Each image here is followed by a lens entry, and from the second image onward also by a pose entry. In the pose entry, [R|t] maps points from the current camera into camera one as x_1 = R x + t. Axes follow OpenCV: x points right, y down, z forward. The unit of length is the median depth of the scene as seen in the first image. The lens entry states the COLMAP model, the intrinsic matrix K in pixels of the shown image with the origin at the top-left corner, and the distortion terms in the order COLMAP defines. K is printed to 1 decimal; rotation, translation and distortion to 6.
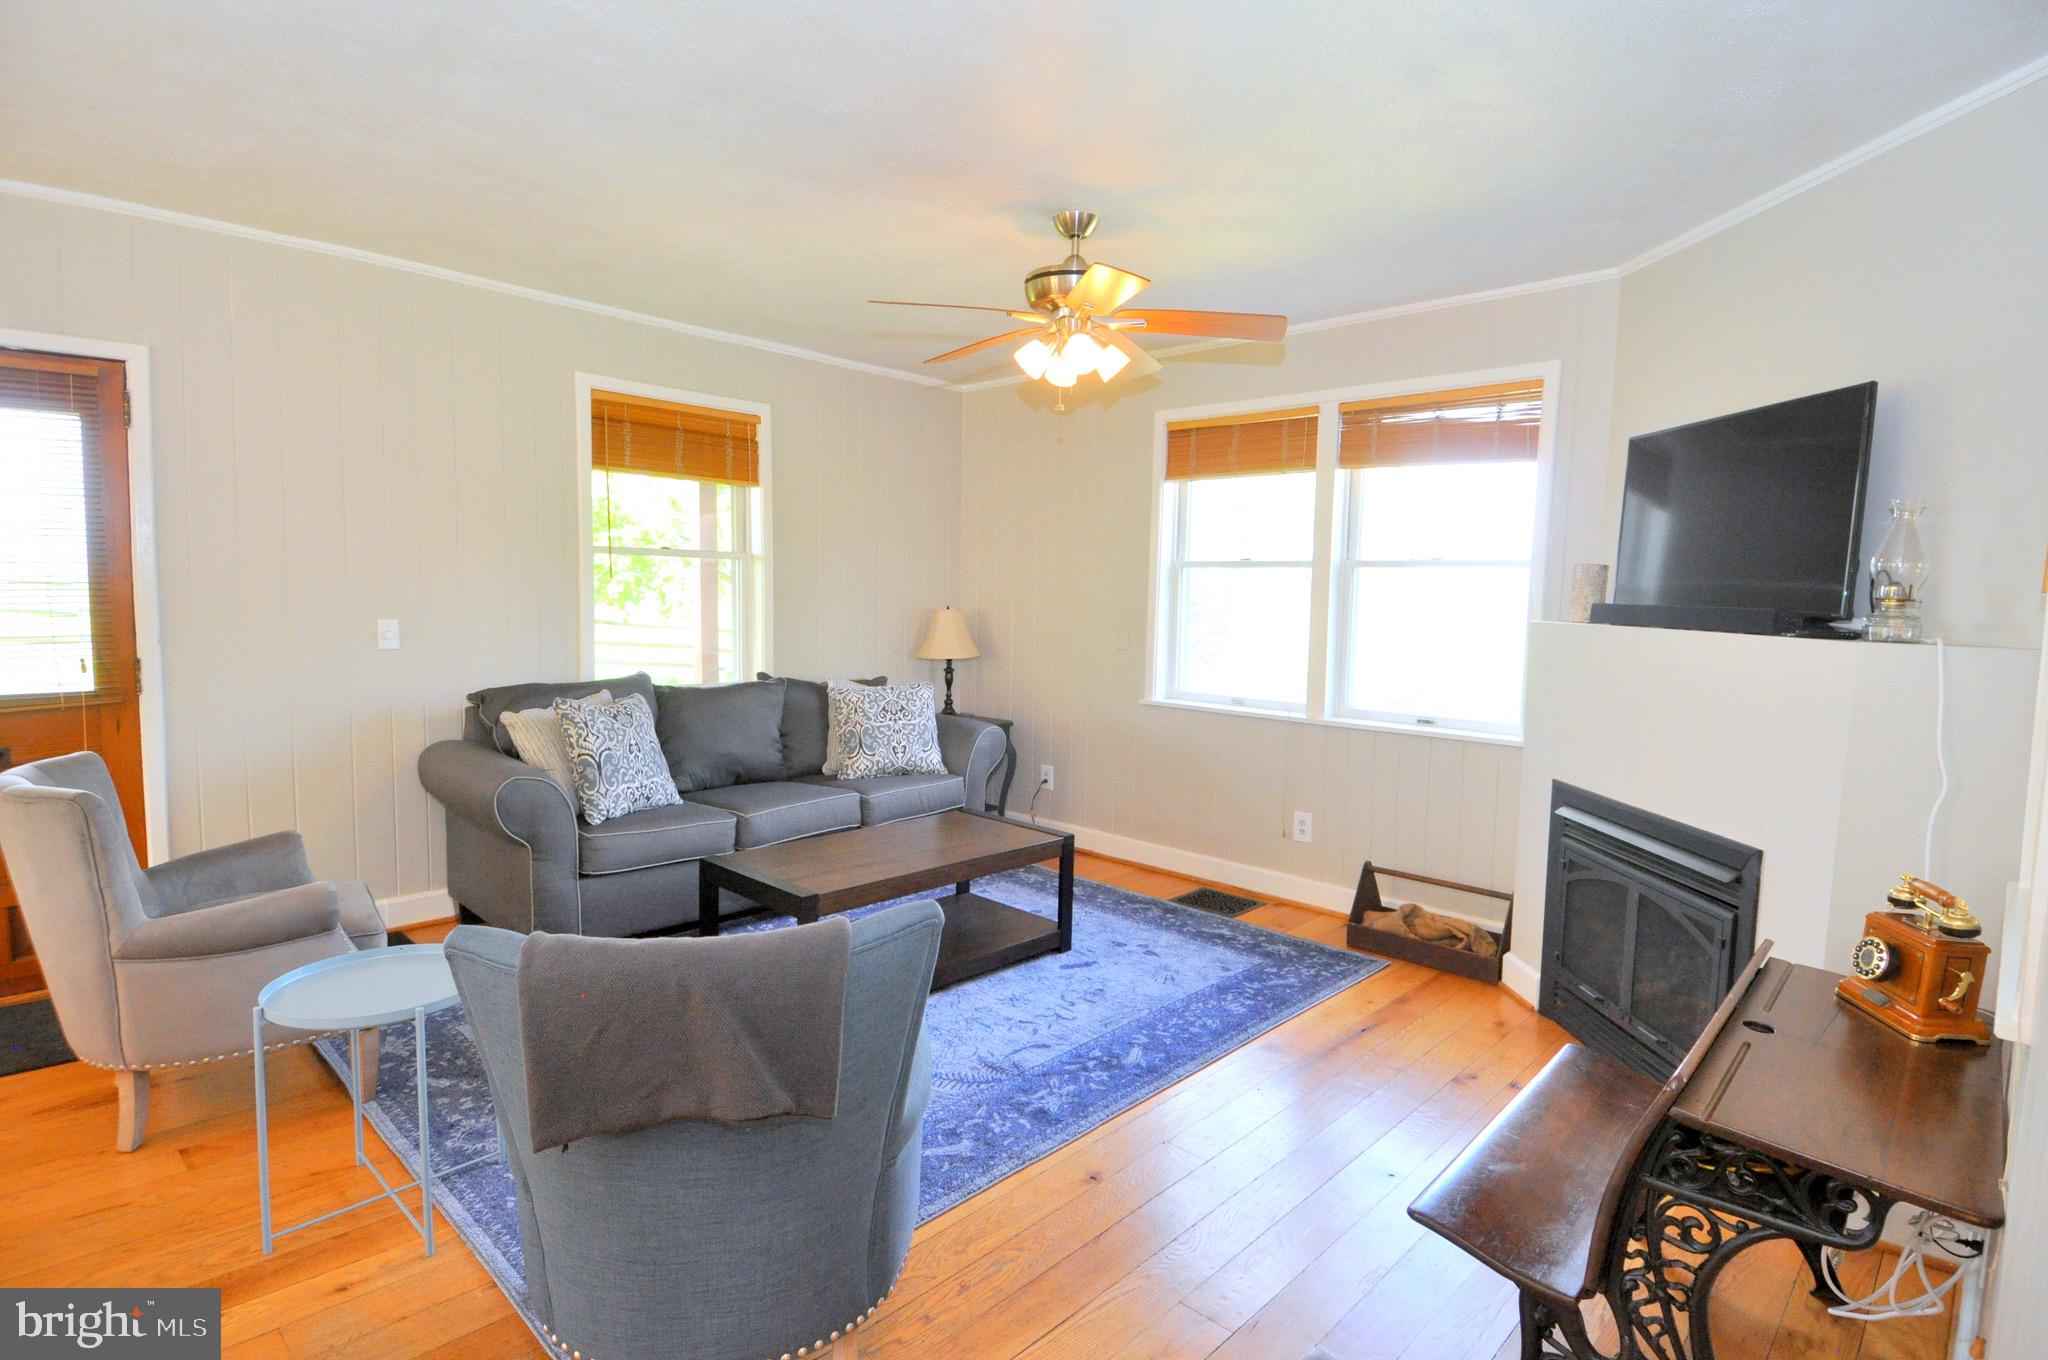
lens RADIAL K [[1049.8, 0, 1041.0], [0, 1049.8, 680.3], [0, 0, 1]] dist [0.042139, -0.048288]
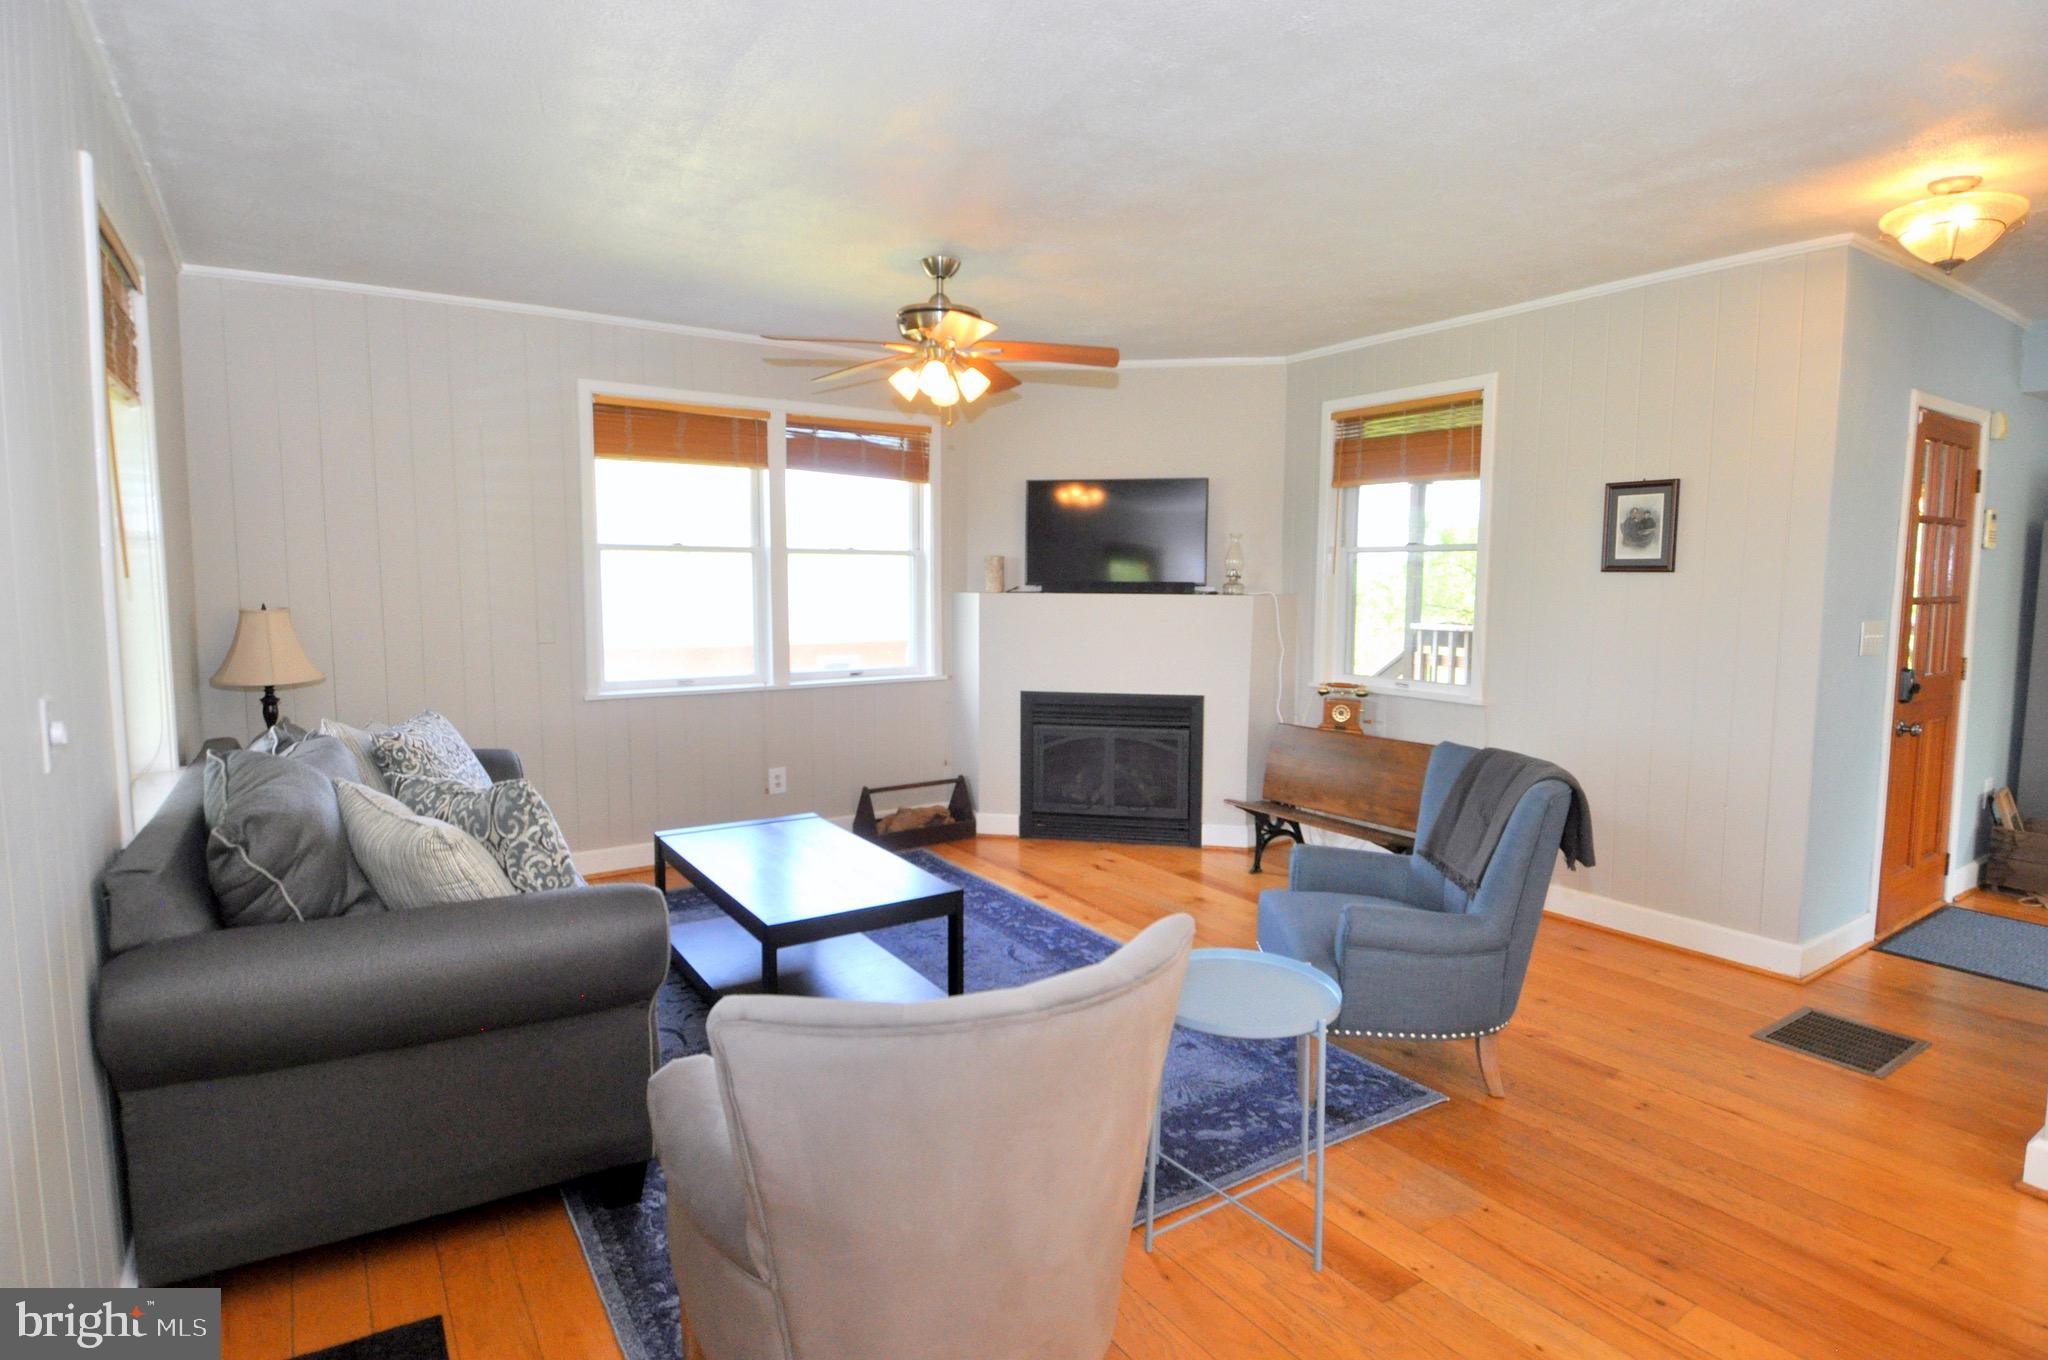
lens RADIAL K [[1084.8, 0, 1014.7], [0, 1084.8, 682.4], [0, 0, 1]] dist [0.032092, -0.056675]
pose [[0.240208, -0.120954, 0.963156, -0.820876], [0.086824, 0.990907, 0.102785, -0.066140], [-0.966831, 0.058935, 0.248526, 0.456148]]
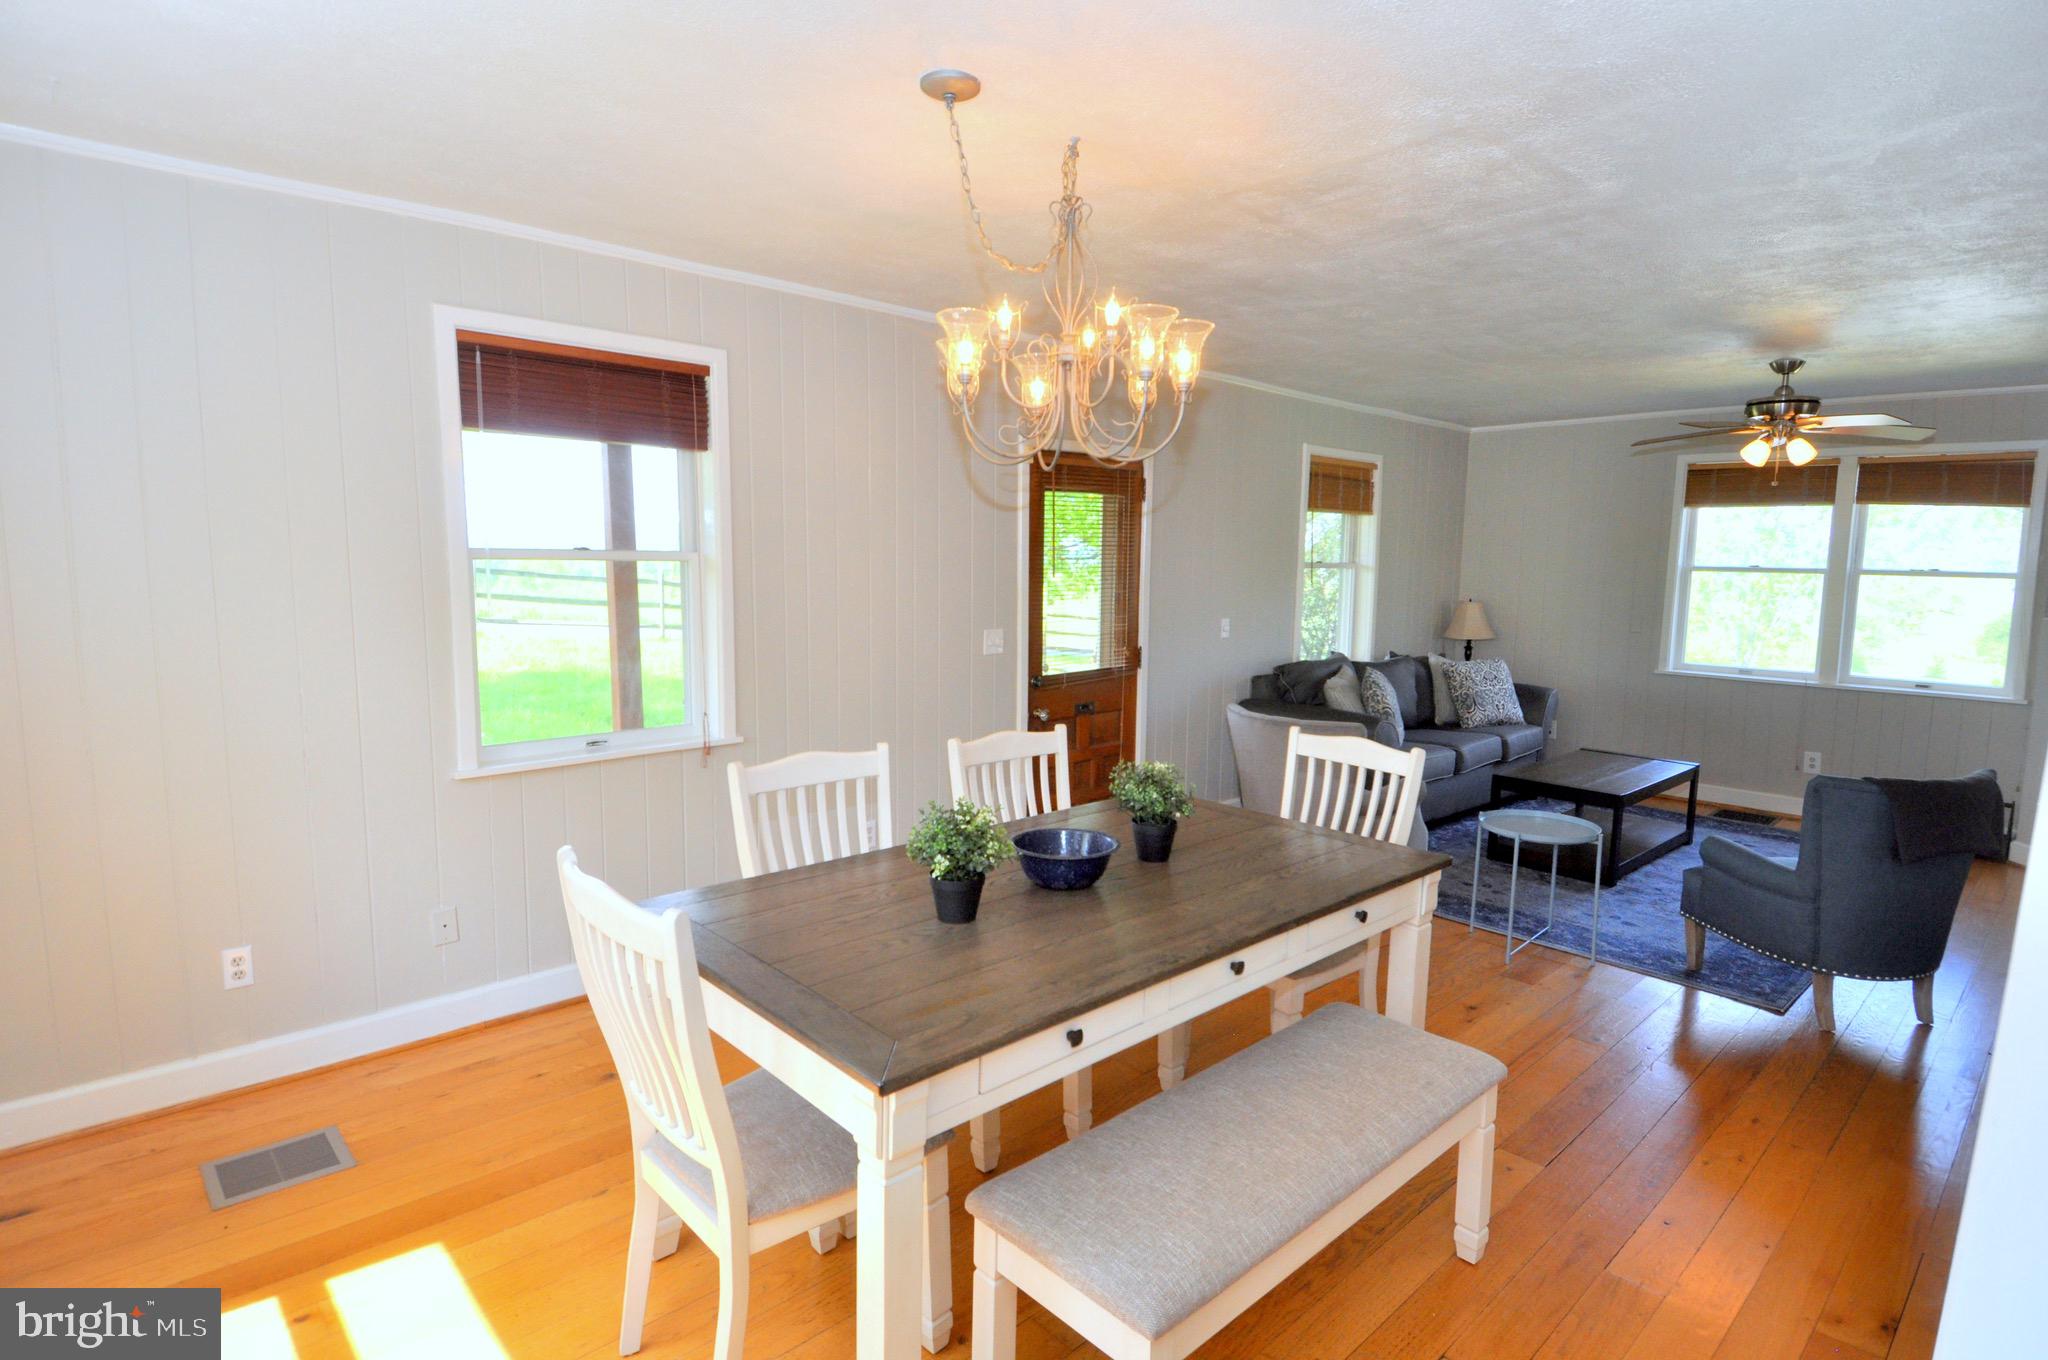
lens RADIAL K [[1049.6, 0, 1024.0], [0, 1049.6, 680.0], [0, 0, 1]] dist [0.029239, -0.054864]
pose [[0.997058, -0.001345, -0.076634, -0.684991], [0.003564, 0.999578, 0.028832, -0.012147], [0.076563, -0.029020, 0.996642, -0.448662]]
